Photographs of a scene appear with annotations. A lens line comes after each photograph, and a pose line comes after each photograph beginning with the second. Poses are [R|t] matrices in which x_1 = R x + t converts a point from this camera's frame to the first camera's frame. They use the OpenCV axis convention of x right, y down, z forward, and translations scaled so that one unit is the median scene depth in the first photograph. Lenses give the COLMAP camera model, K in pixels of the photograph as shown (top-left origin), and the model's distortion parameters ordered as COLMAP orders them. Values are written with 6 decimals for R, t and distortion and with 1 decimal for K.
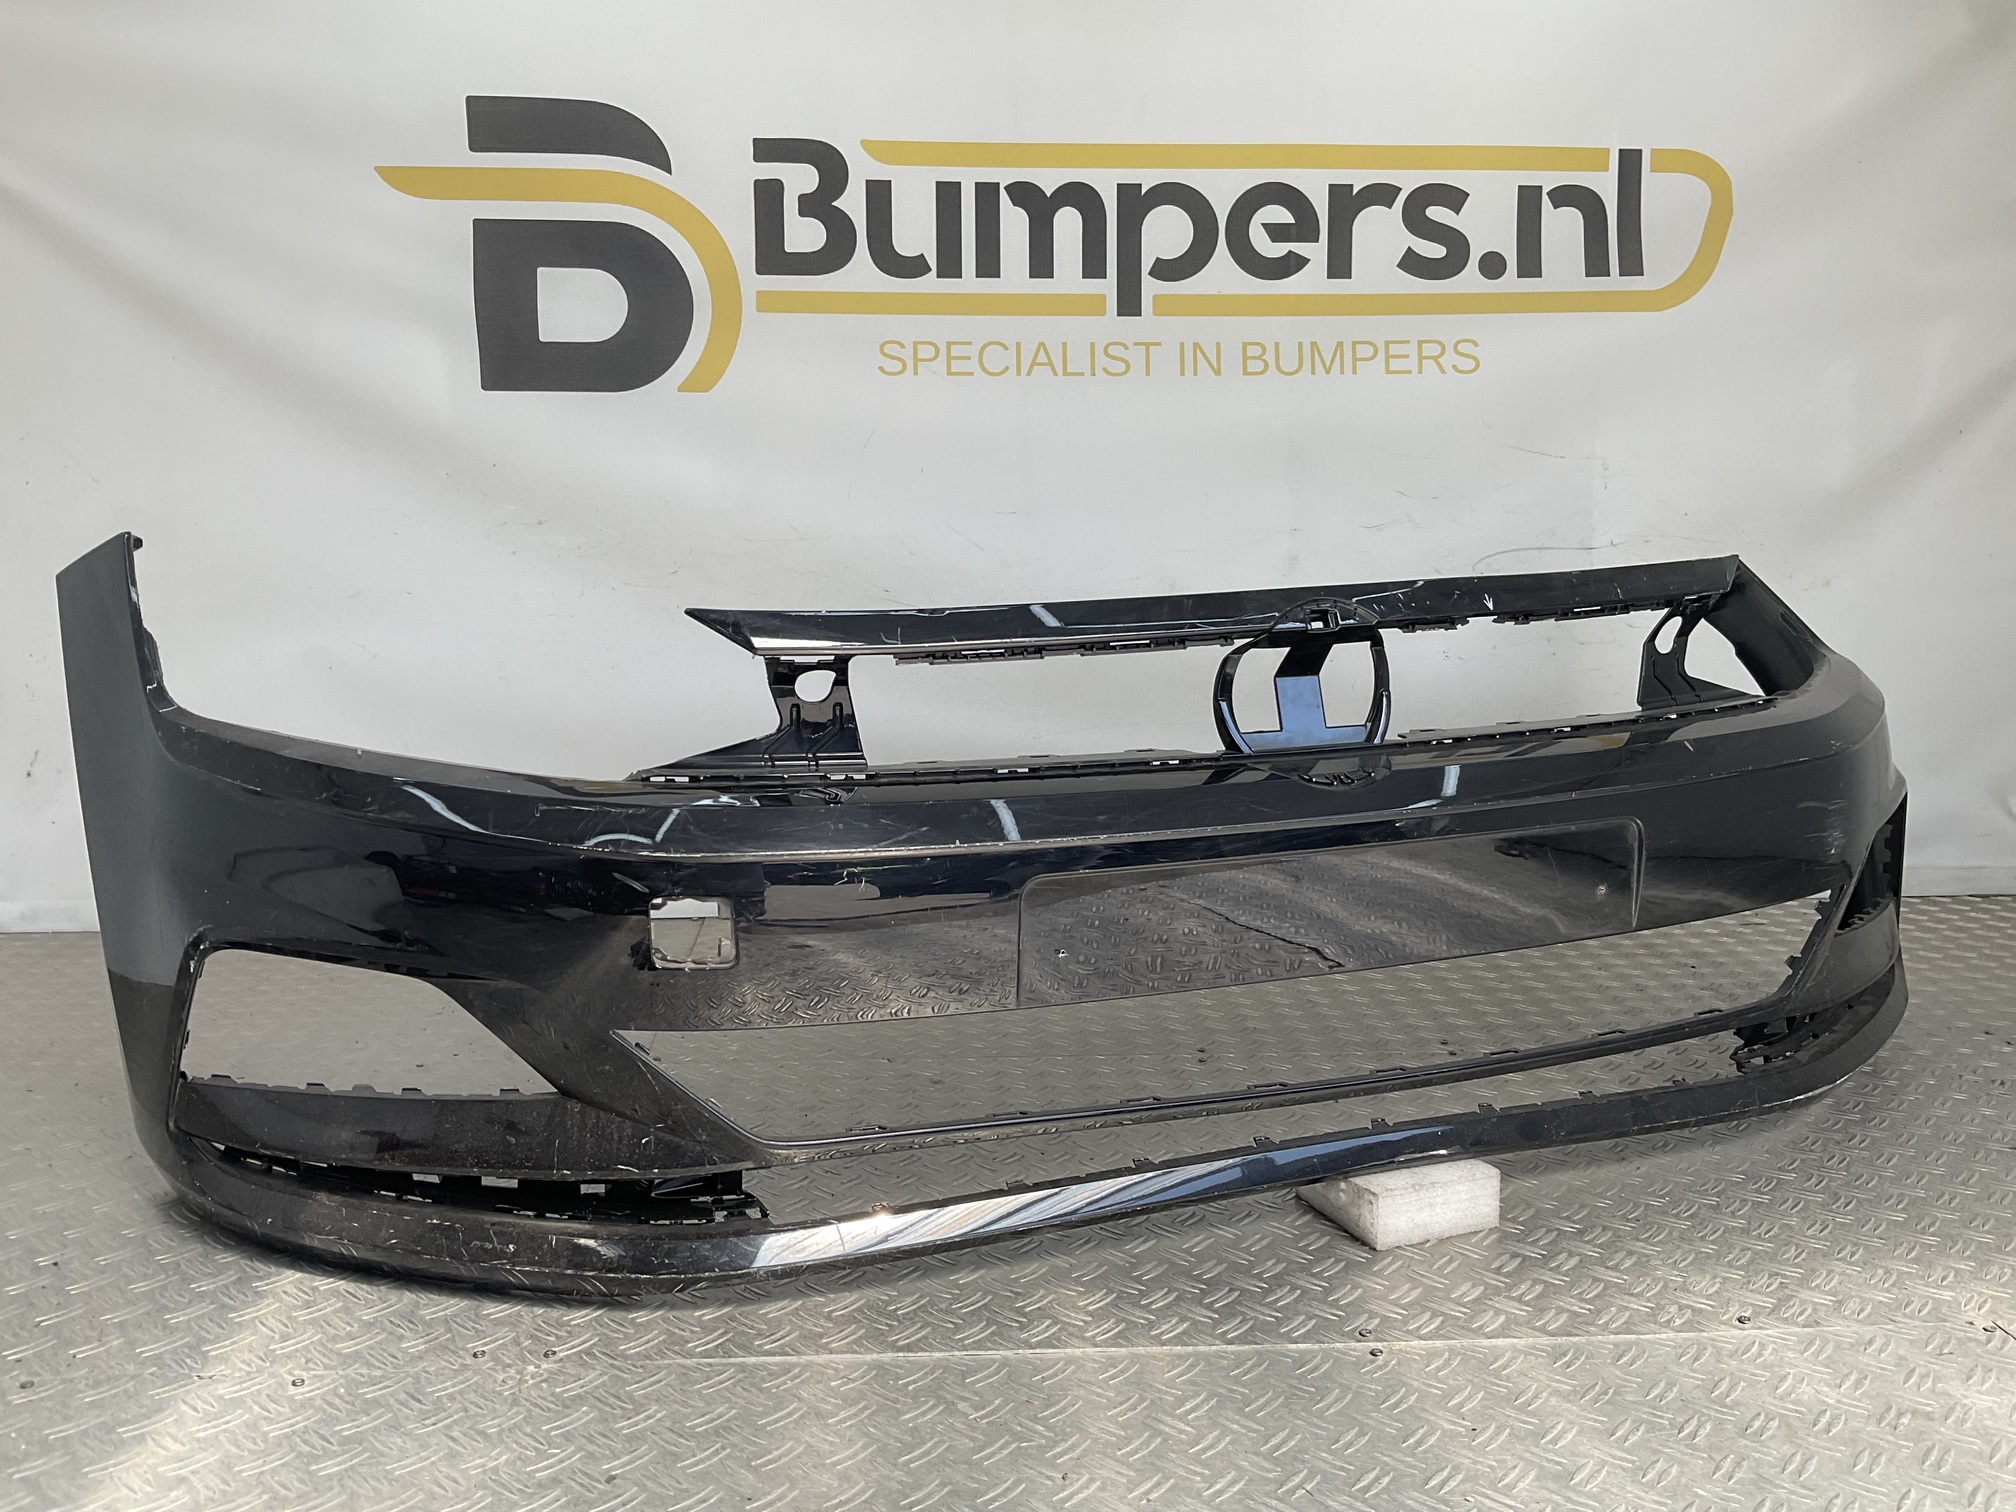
lens RADIAL K [[1657.9, 0, 1022.2], [0, 1657.9, 743.8], [0, 0, 1]] dist [0.102582, -0.198255]
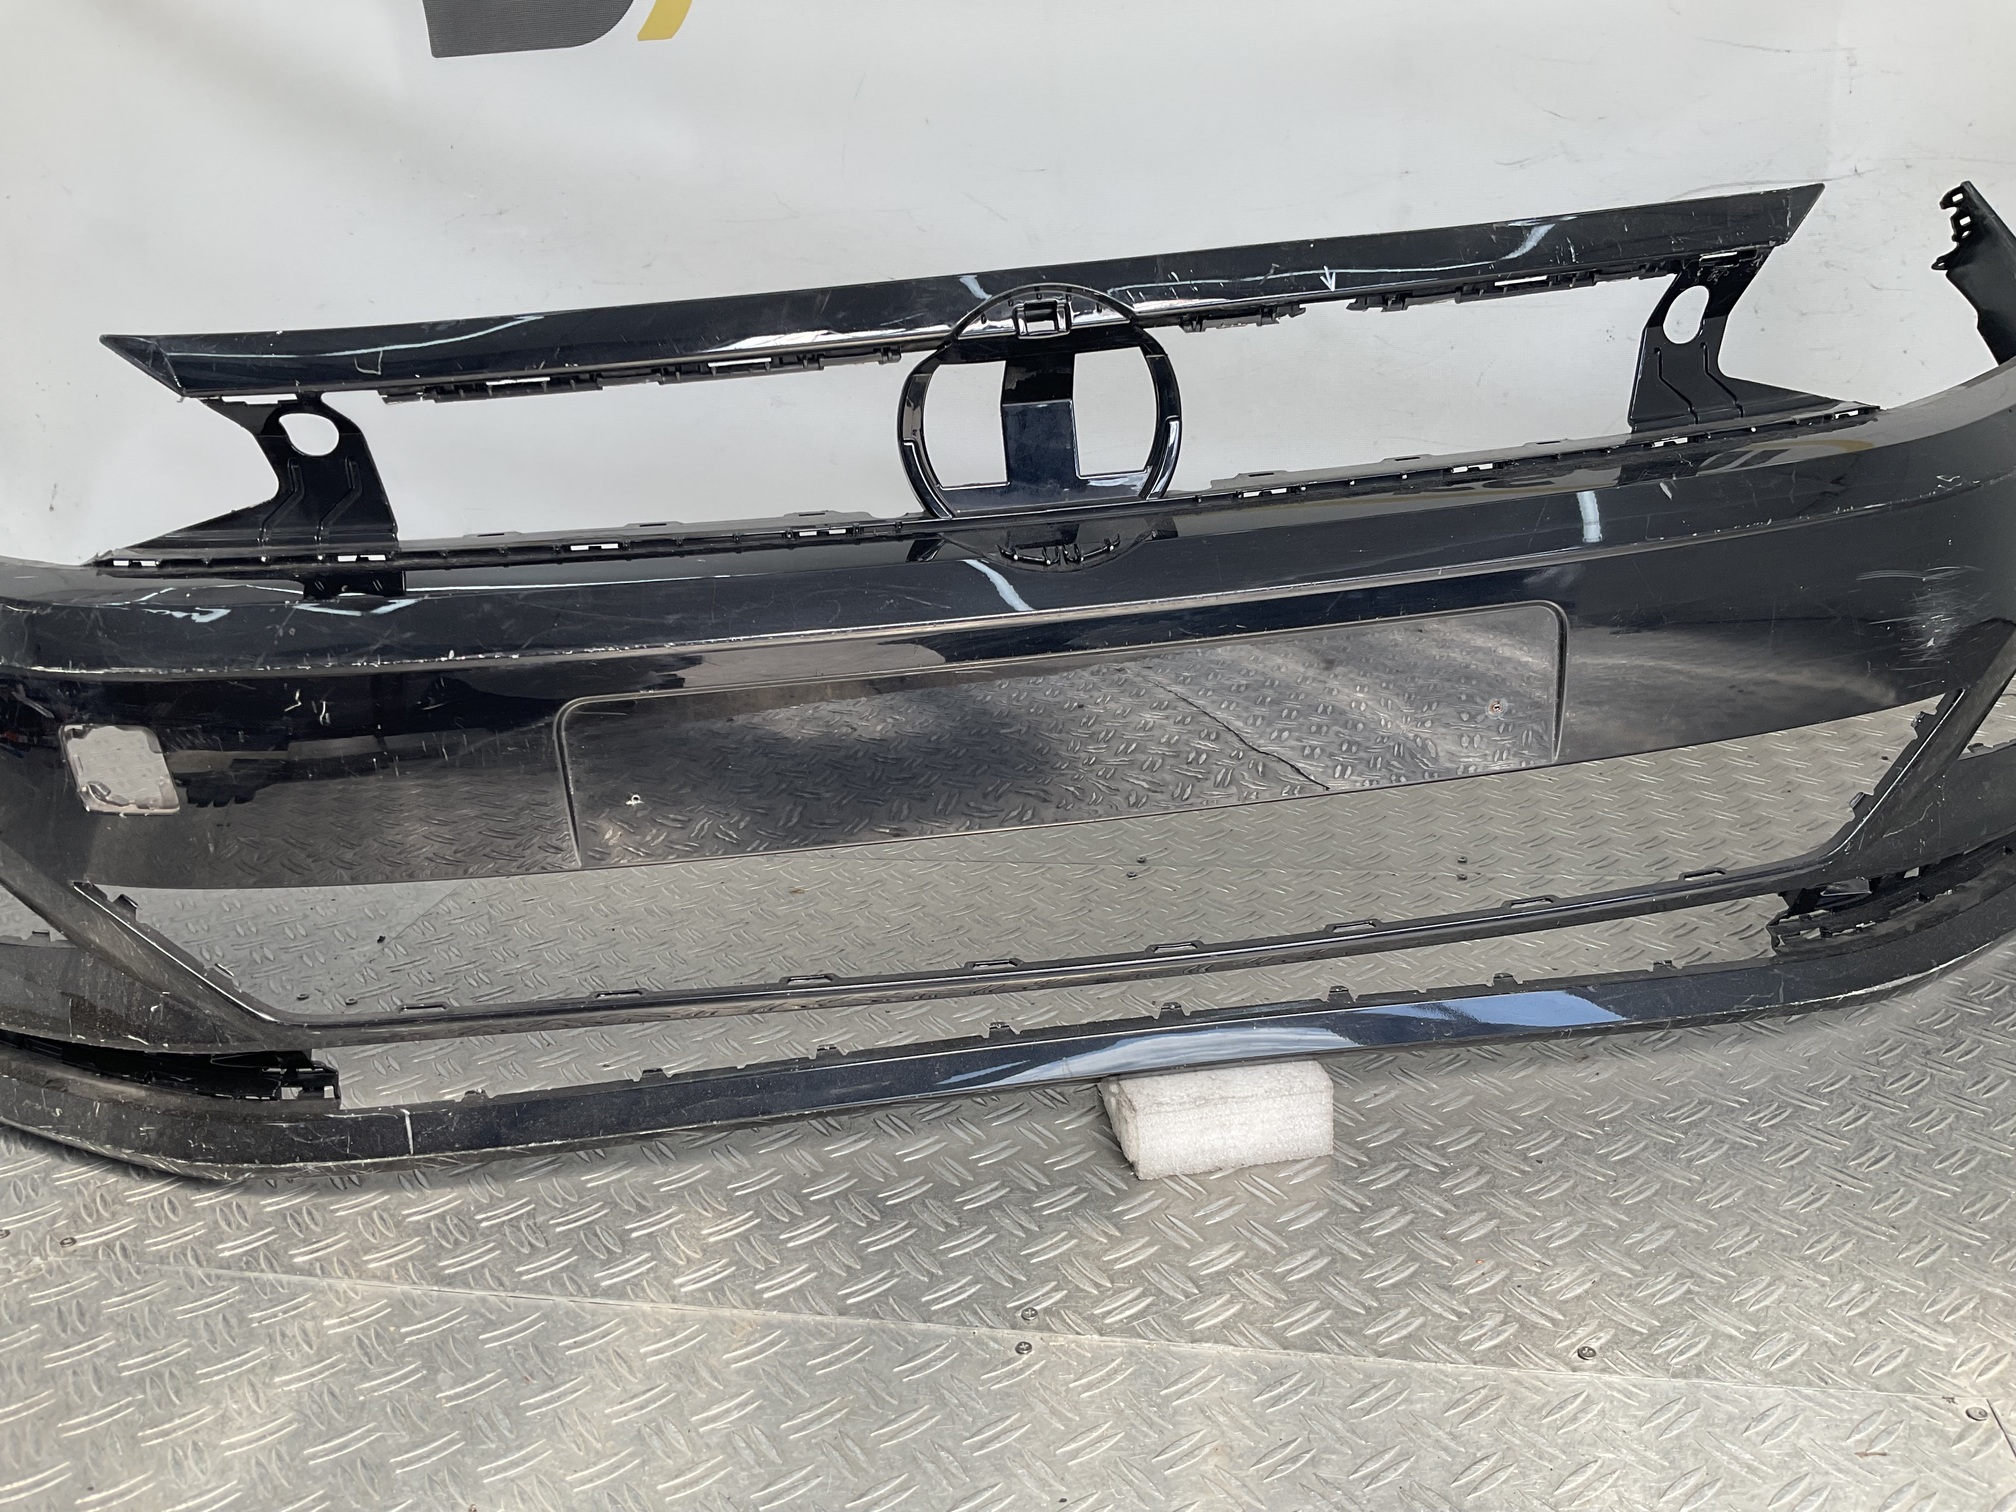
lens RADIAL K [[1657.9, 0, 1022.2], [0, 1657.9, 743.8], [0, 0, 1]] dist [0.102582, -0.198255]
pose [[0.968731, 0.028588, -0.246461, 0.197404], [0.017961, 0.982654, 0.184577, -0.016869], [0.247463, -0.183232, 0.951414, 0.180720]]
